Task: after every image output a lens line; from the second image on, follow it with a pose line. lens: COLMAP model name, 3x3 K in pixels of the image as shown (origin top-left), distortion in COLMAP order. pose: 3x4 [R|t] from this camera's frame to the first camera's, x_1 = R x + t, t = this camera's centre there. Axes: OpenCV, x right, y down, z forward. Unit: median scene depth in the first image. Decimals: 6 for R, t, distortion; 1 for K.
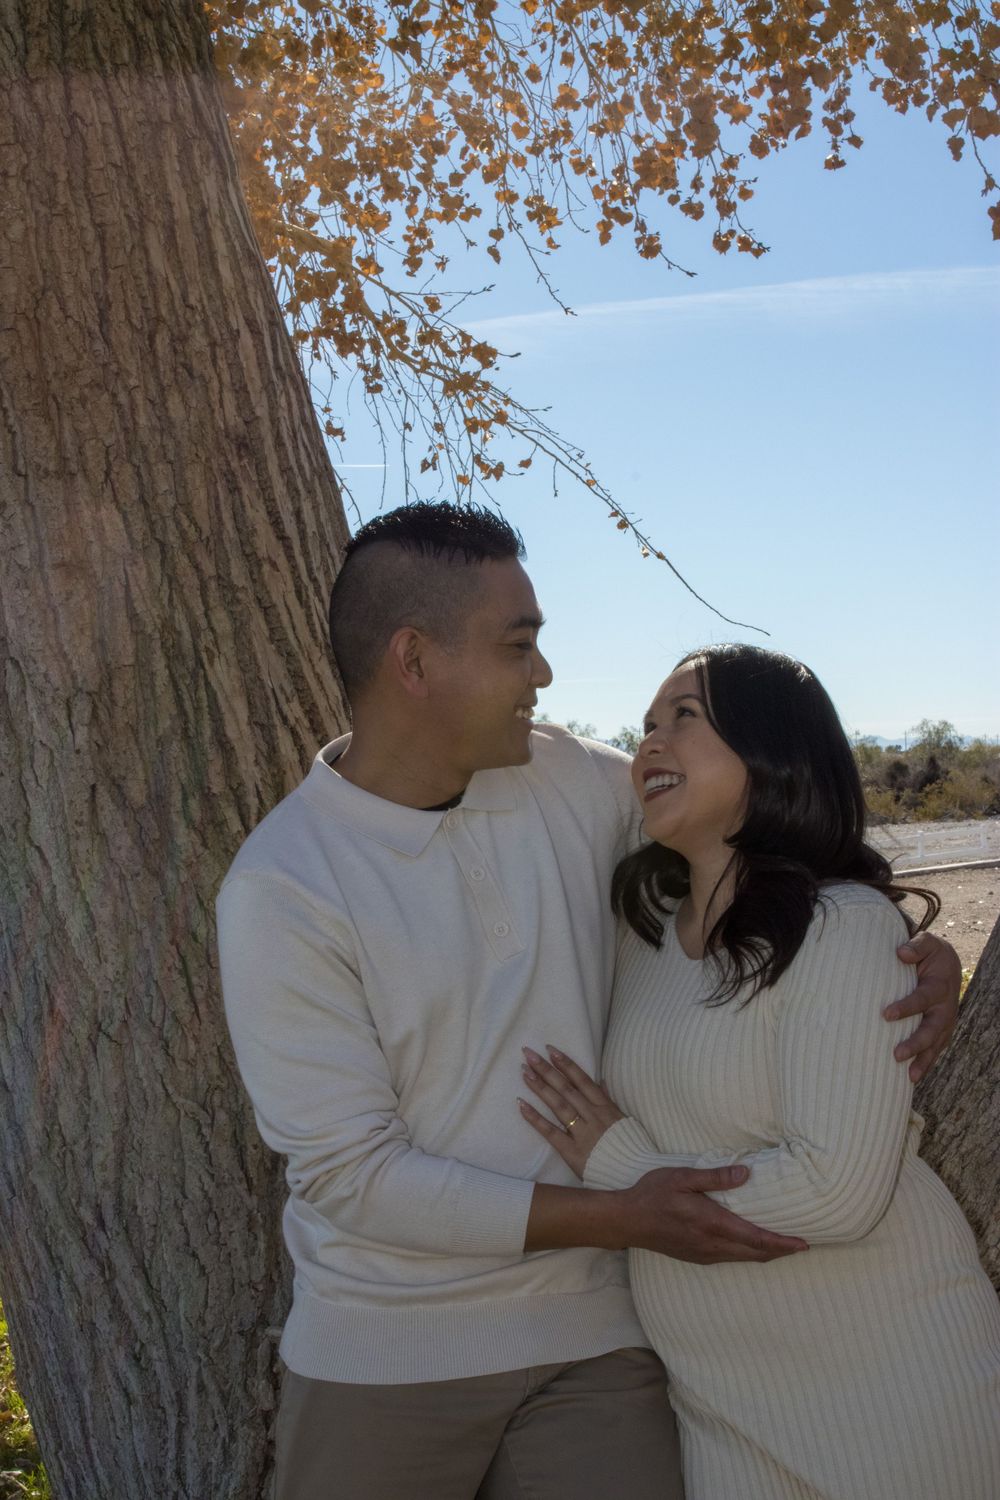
lens RADIAL K [[2546.8, 0, 500.0], [0, 2546.8, 750.0], [0, 0, 1]] dist [-0.148342, 0.200738]
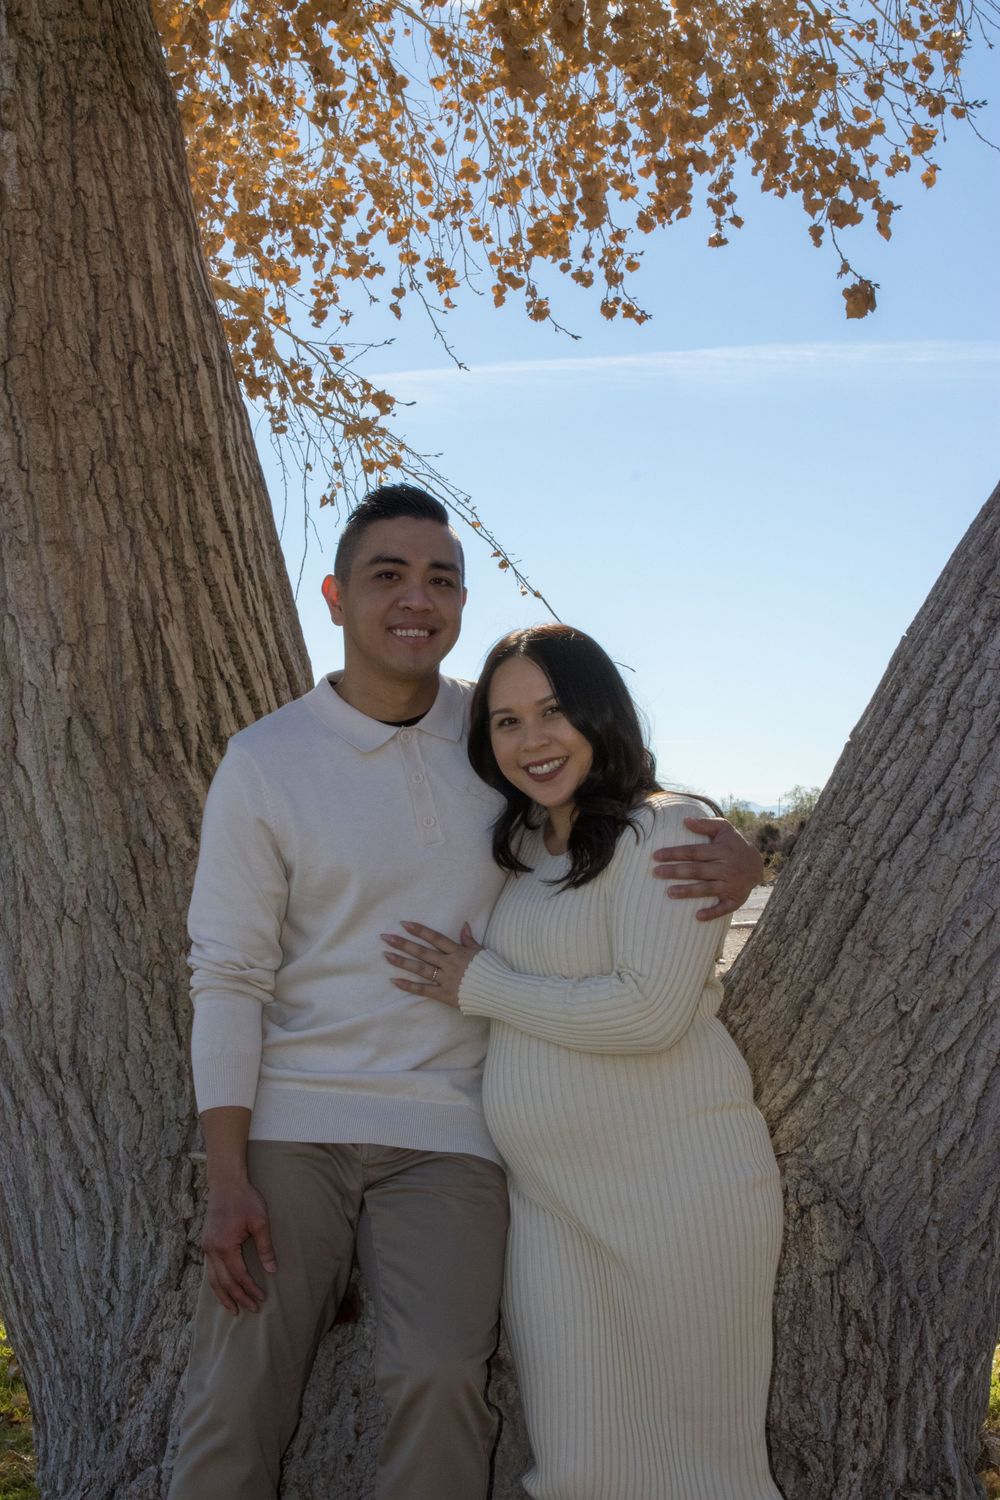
lens RADIAL K [[2556.2, 0, 500.0], [0, 2556.2, 750.0], [0, 0, 1]] dist [-0.163179, 0.260187]
pose [[0.998055, 0.040344, 0.047528, -0.005911], [-0.039262, 0.998953, -0.023470, 0.048963], [-0.048425, 0.021558, 0.998594, -0.262241]]
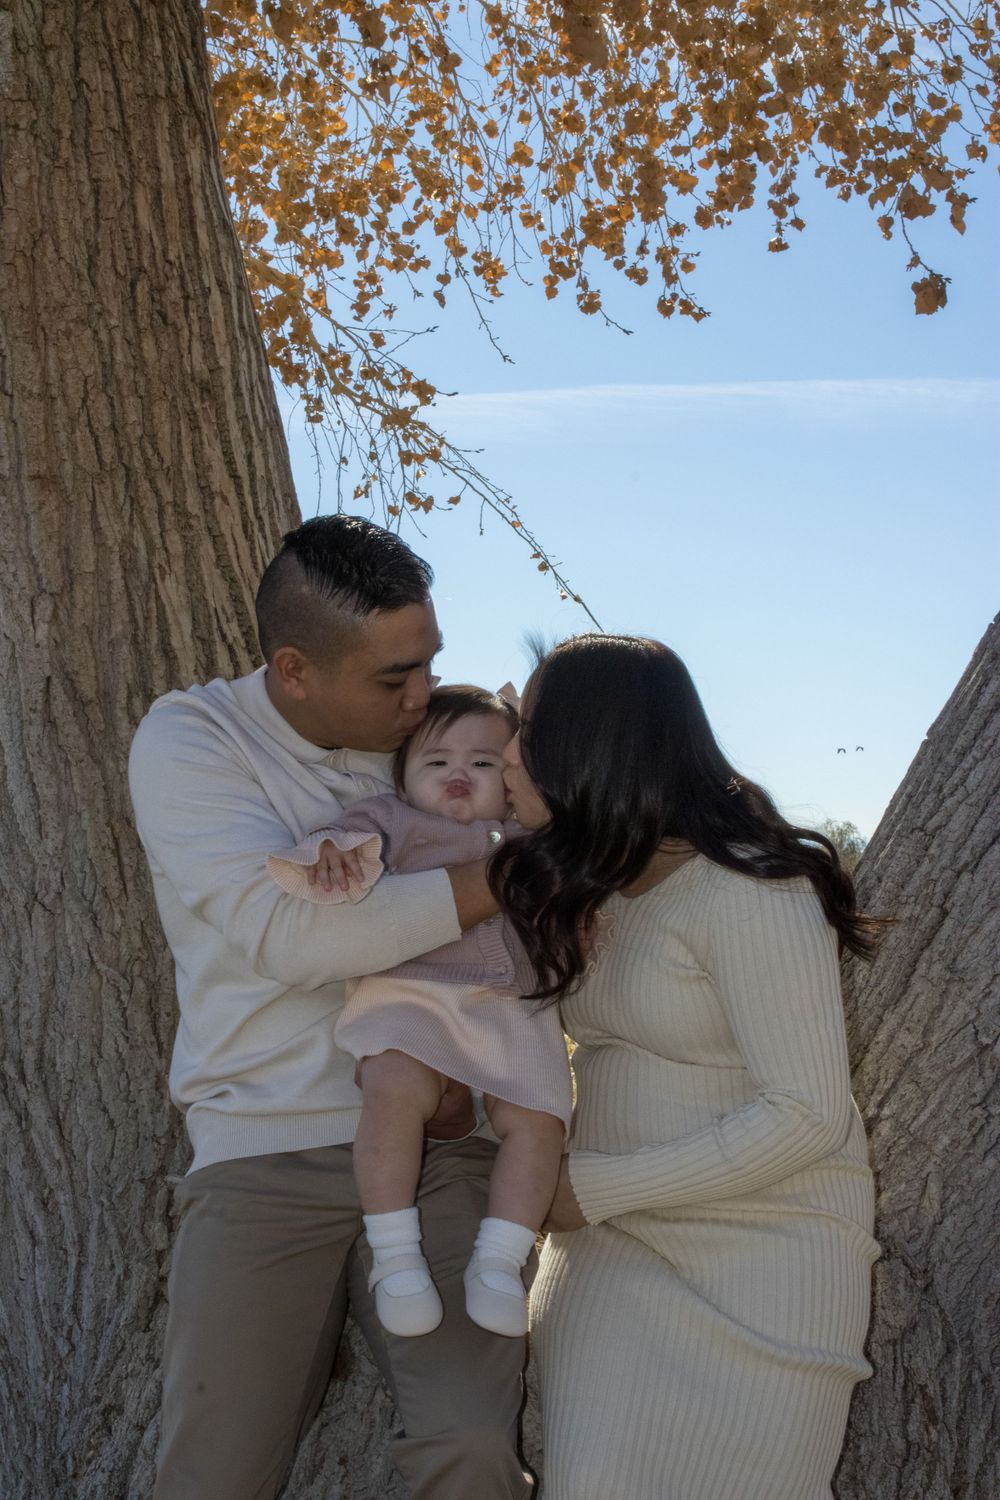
lens RADIAL K [[2556.2, 0, 500.0], [0, 2556.2, 750.0], [0, 0, 1]] dist [-0.163179, 0.260187]
pose [[0.996534, 0.075795, 0.034288, 0.001161], [-0.074681, 0.996671, -0.032698, 0.064559], [-0.036653, 0.030024, 0.998877, -0.116136]]
